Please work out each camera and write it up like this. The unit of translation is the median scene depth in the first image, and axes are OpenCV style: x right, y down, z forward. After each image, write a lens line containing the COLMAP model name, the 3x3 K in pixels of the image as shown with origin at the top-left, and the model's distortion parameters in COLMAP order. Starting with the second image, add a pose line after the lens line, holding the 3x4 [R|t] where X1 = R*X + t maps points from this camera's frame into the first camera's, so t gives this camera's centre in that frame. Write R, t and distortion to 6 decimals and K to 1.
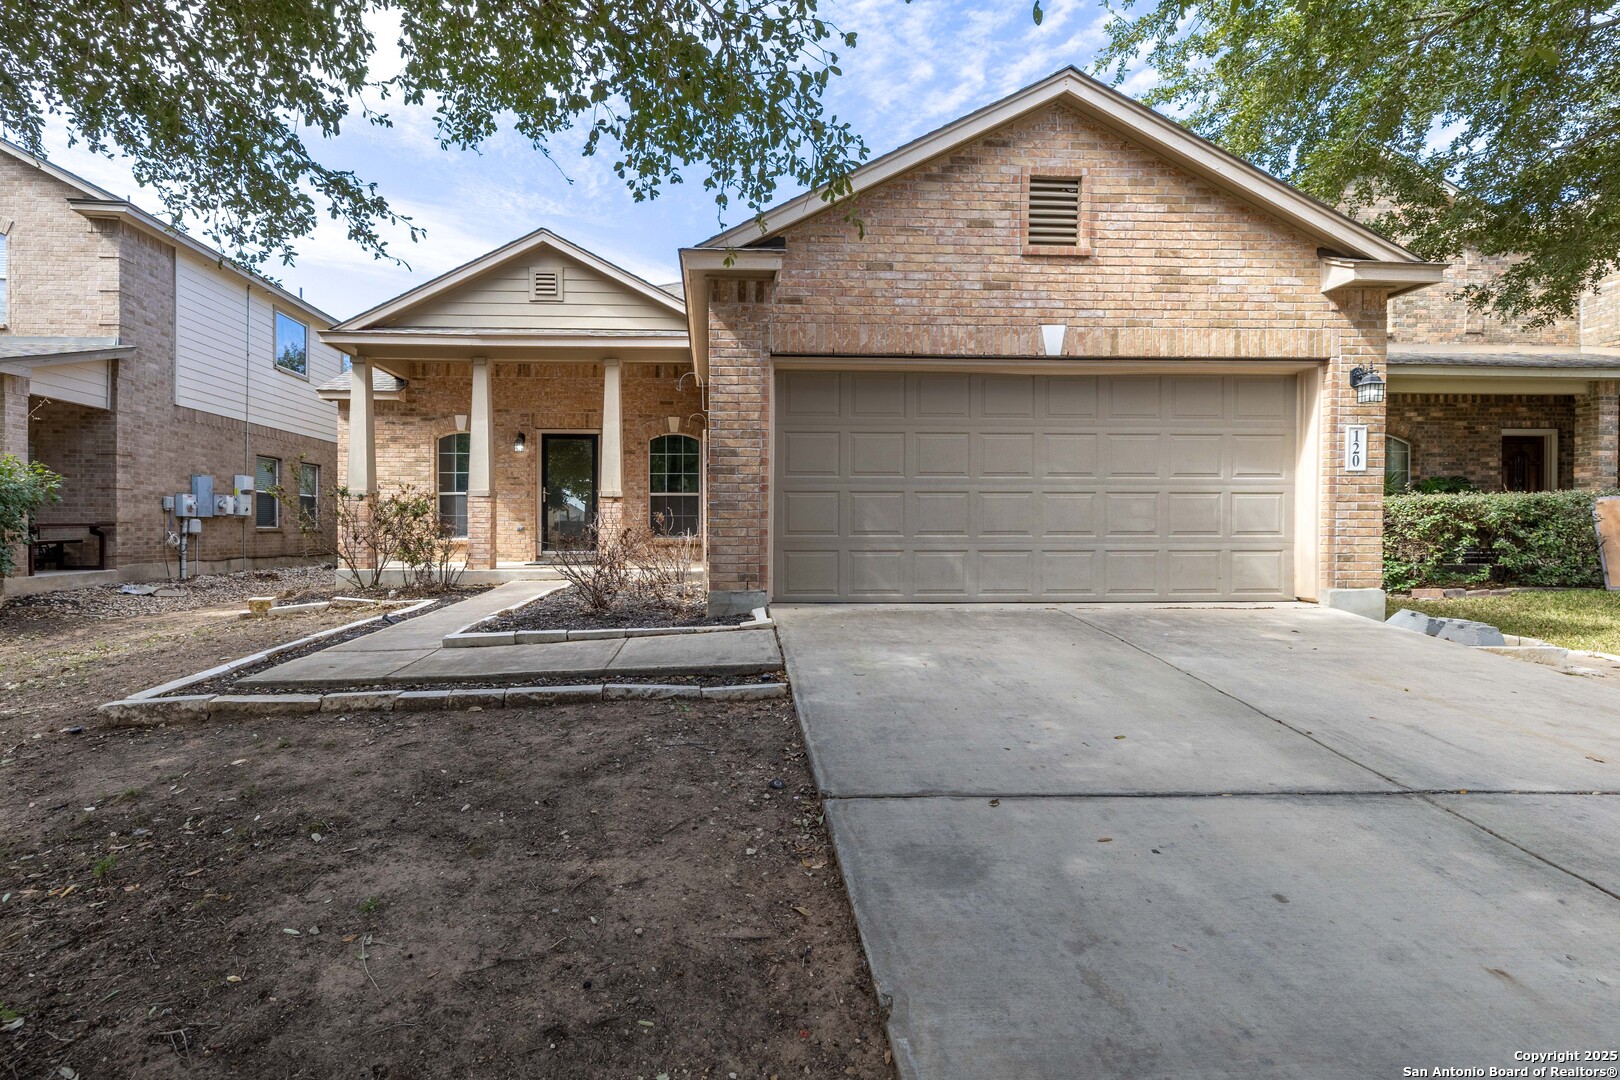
lens RADIAL K [[931.6, 0, 810.0], [0, 931.6, 540.0], [0, 0, 1]] dist [0.000575, 0.000066]
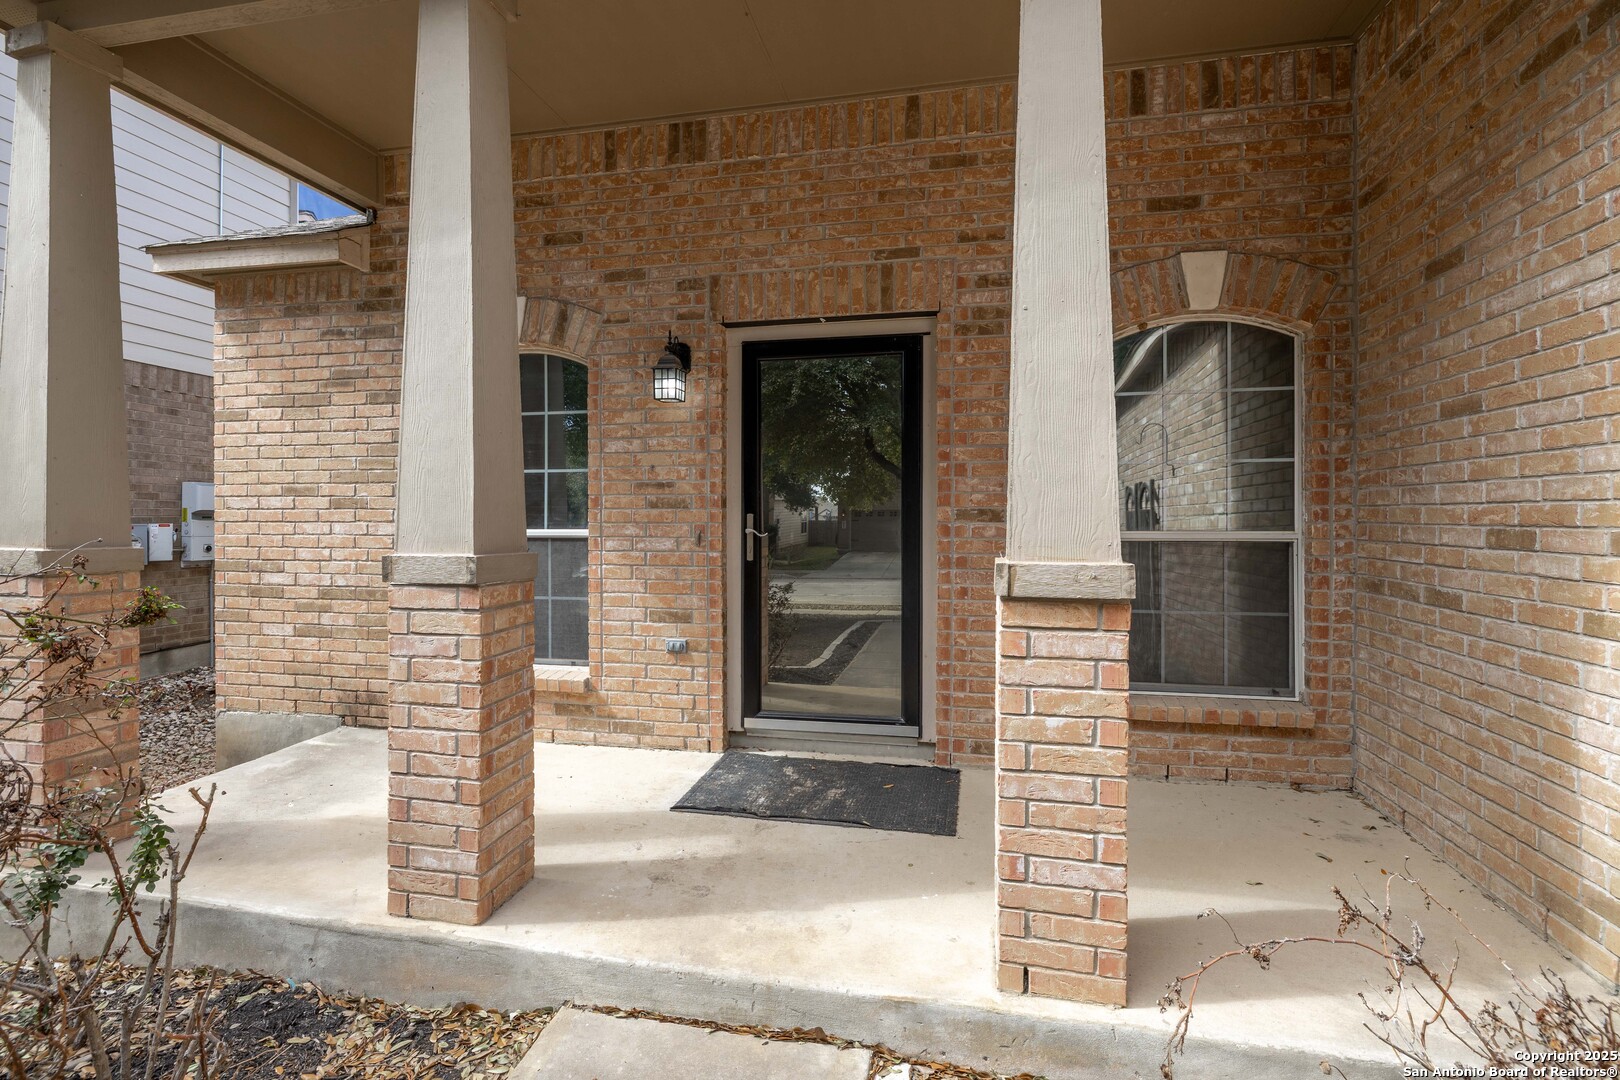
lens RADIAL K [[795.8, 0, 813.6], [0, 795.8, 518.1], [0, 0, 1]] dist [-0.001094, 0.000980]
pose [[0.966379, -0.000840, -0.257119, -0.197413], [0.000863, 1.000000, -0.000022, -0.055556], [0.257119, -0.000201, 0.966380, 0.752766]]
